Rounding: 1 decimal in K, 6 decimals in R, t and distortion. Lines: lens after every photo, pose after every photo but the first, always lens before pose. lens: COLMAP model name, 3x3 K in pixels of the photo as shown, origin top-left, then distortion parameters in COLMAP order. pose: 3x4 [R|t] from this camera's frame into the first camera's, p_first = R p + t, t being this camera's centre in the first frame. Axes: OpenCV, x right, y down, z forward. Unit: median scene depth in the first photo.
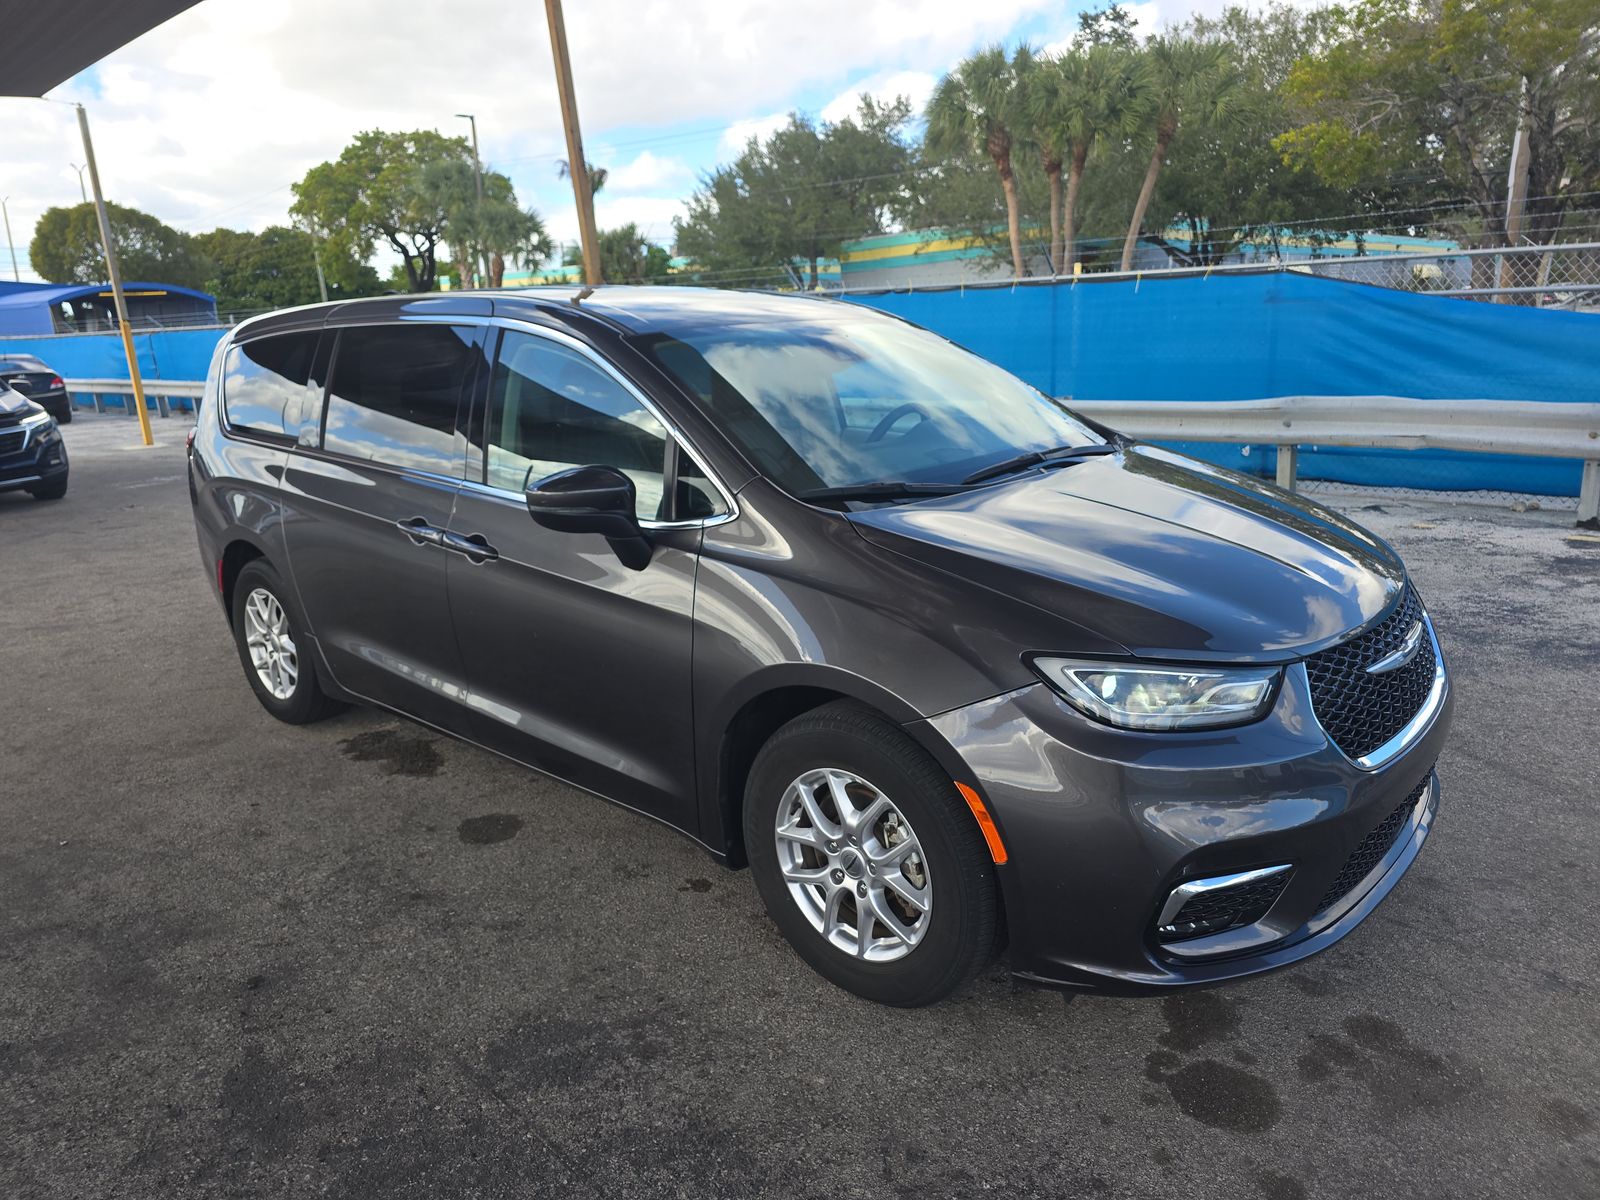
lens RADIAL K [[1120.0, 0, 806.8], [0, 1120.0, 597.3], [0, 0, 1]] dist [0.063281, -0.054885]
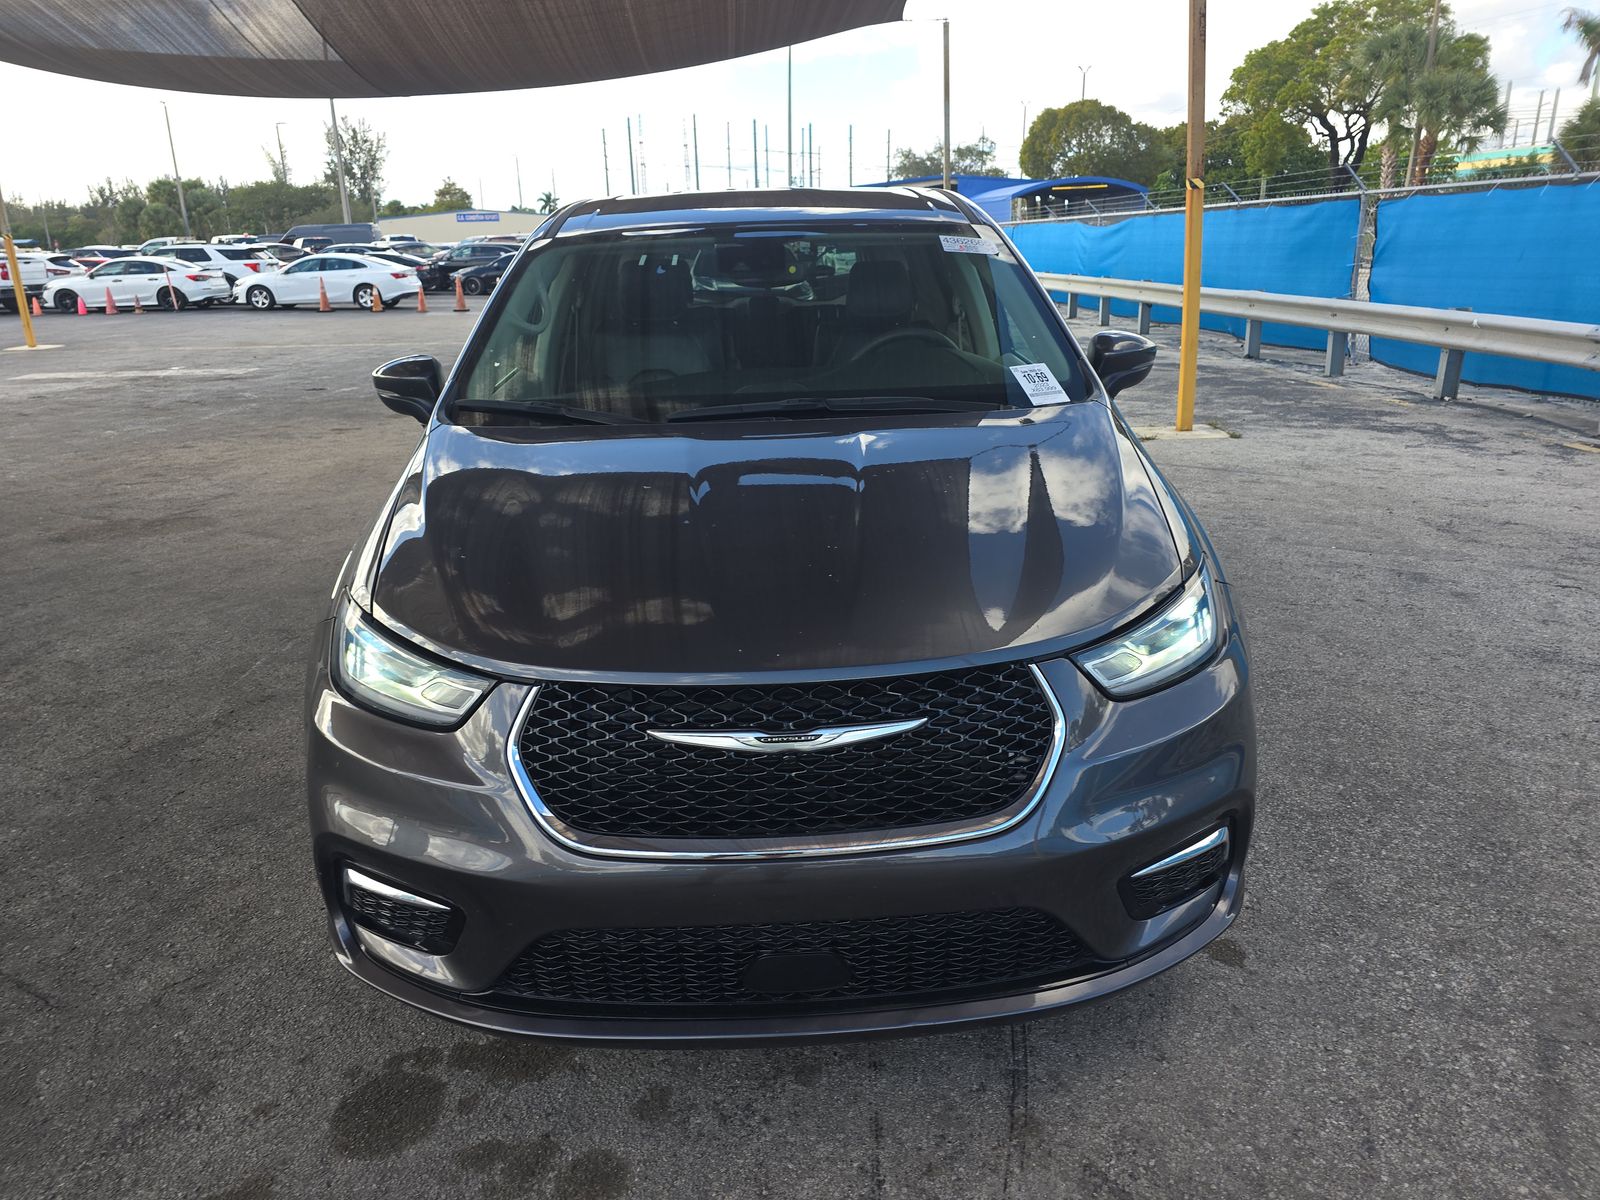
lens RADIAL K [[1120.0, 0, 806.8], [0, 1120.0, 597.3], [0, 0, 1]] dist [0.063281, -0.054885]
pose [[0.671138, 0.248942, -0.698284, 0.103428], [-0.185368, 0.968364, 0.167065, -0.015902], [0.717783, 0.017316, 0.696052, 0.055508]]
